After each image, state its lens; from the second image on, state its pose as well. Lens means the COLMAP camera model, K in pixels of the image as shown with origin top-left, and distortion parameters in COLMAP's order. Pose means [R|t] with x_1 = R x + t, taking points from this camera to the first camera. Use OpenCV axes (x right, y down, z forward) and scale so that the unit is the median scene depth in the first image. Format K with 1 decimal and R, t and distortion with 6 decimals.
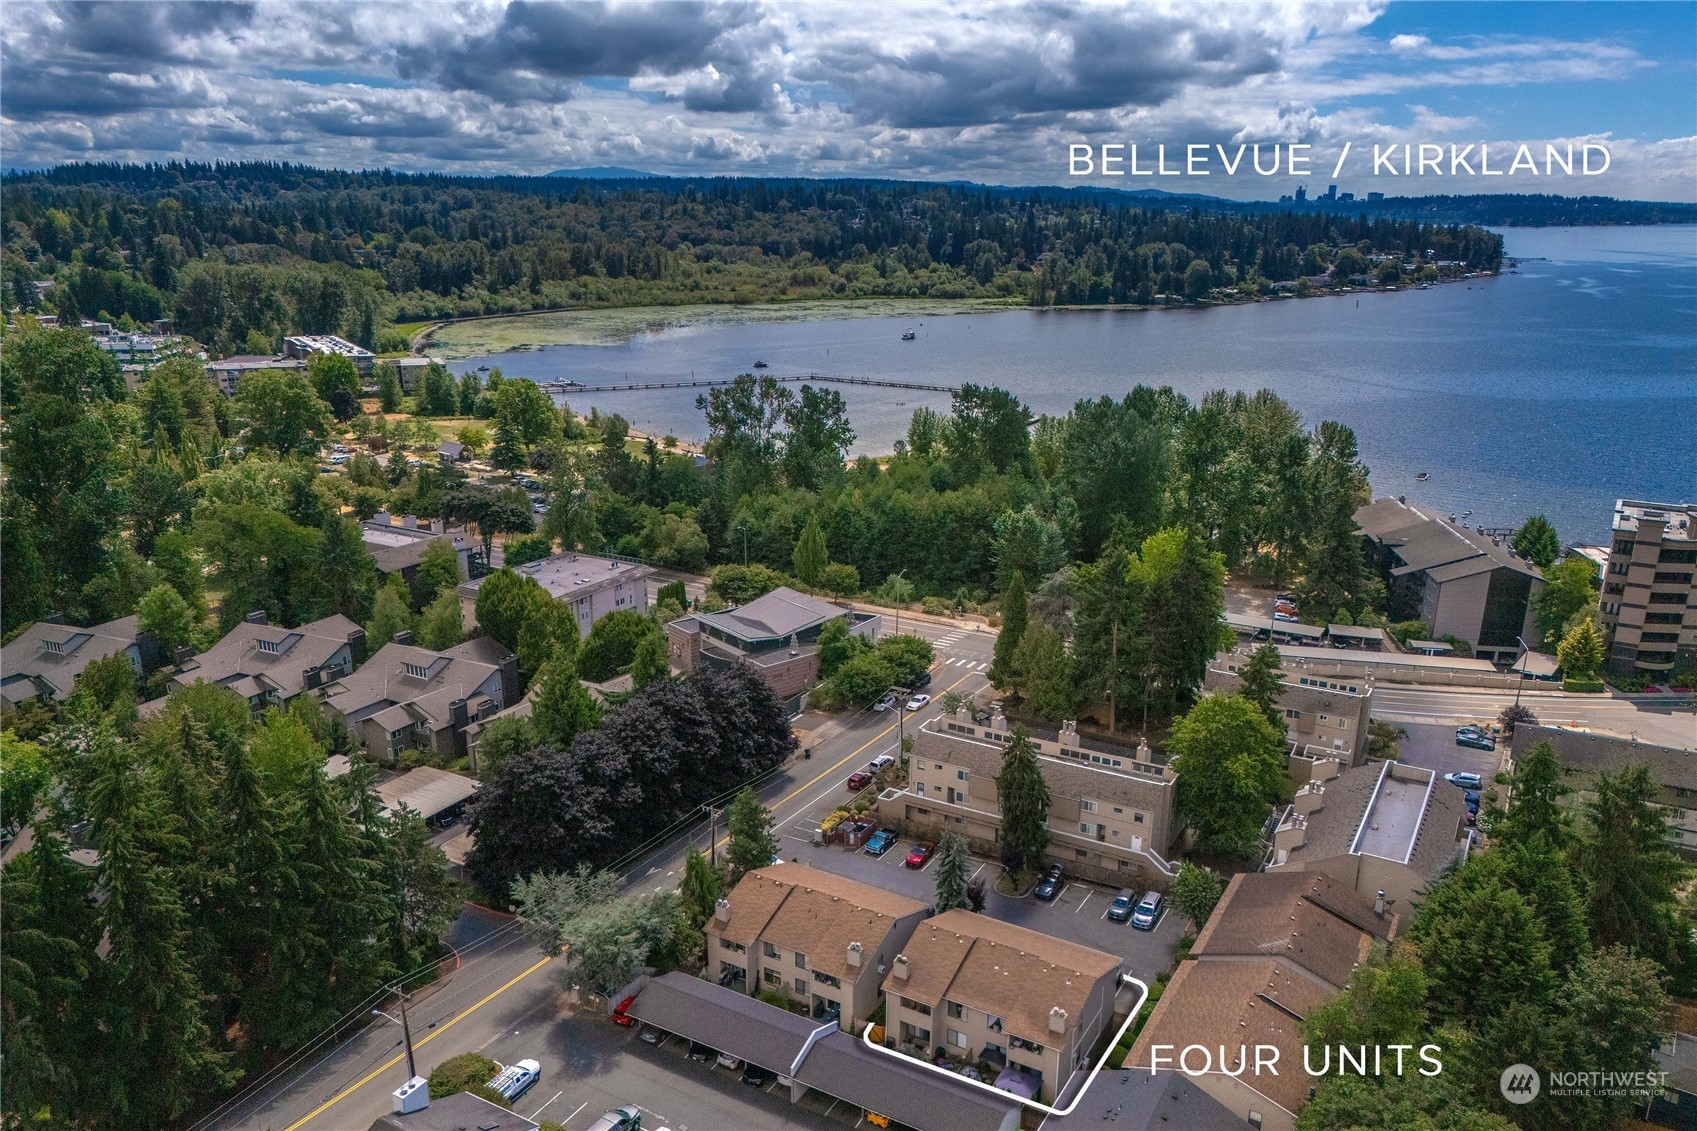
lens RADIAL K [[1214.6, 0, 848.5], [0, 1214.6, 565.5], [0, 0, 1]] dist [0.047489, -0.001594]
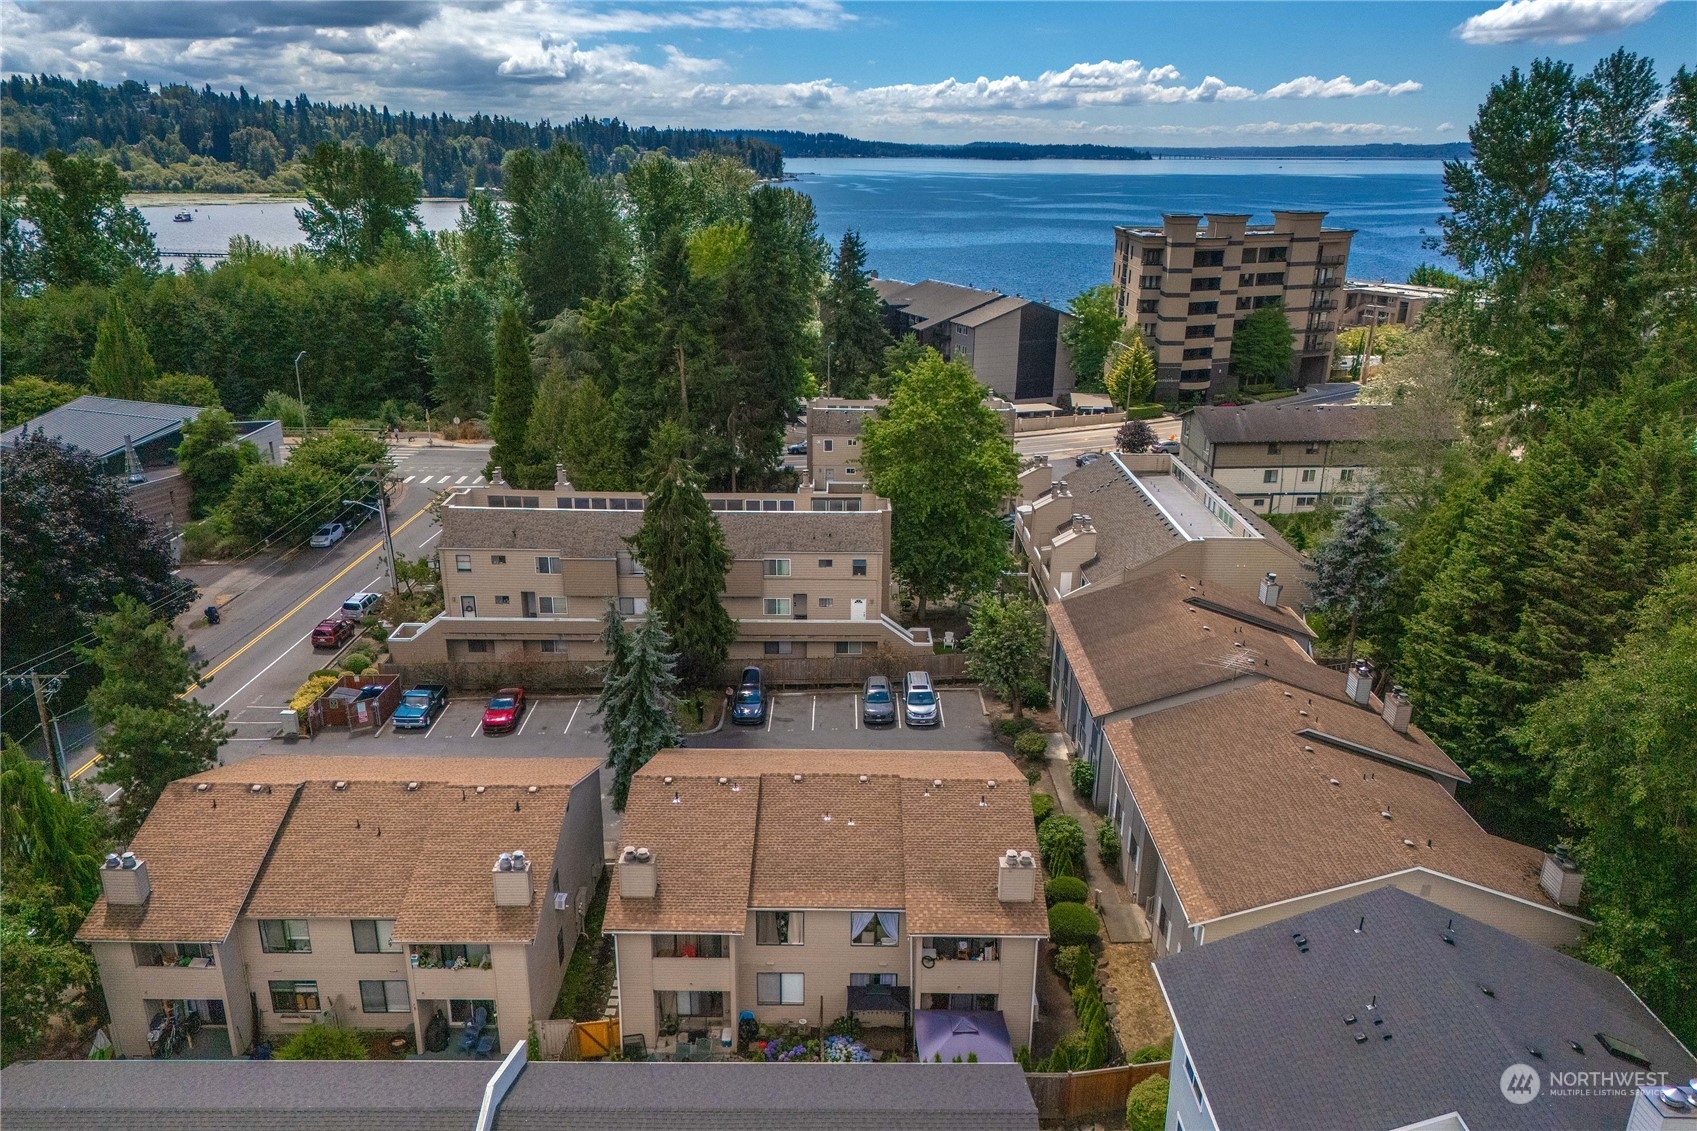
lens RADIAL K [[937.9, 0, 632.5], [0, 937.9, 724.8], [0, 0, 1]] dist [0.063207, -0.052237]
pose [[0.866535, -0.169902, 0.469309, -0.084577], [0.130269, 0.984675, 0.115949, 0.192166], [-0.481817, -0.039338, 0.875389, 0.573059]]
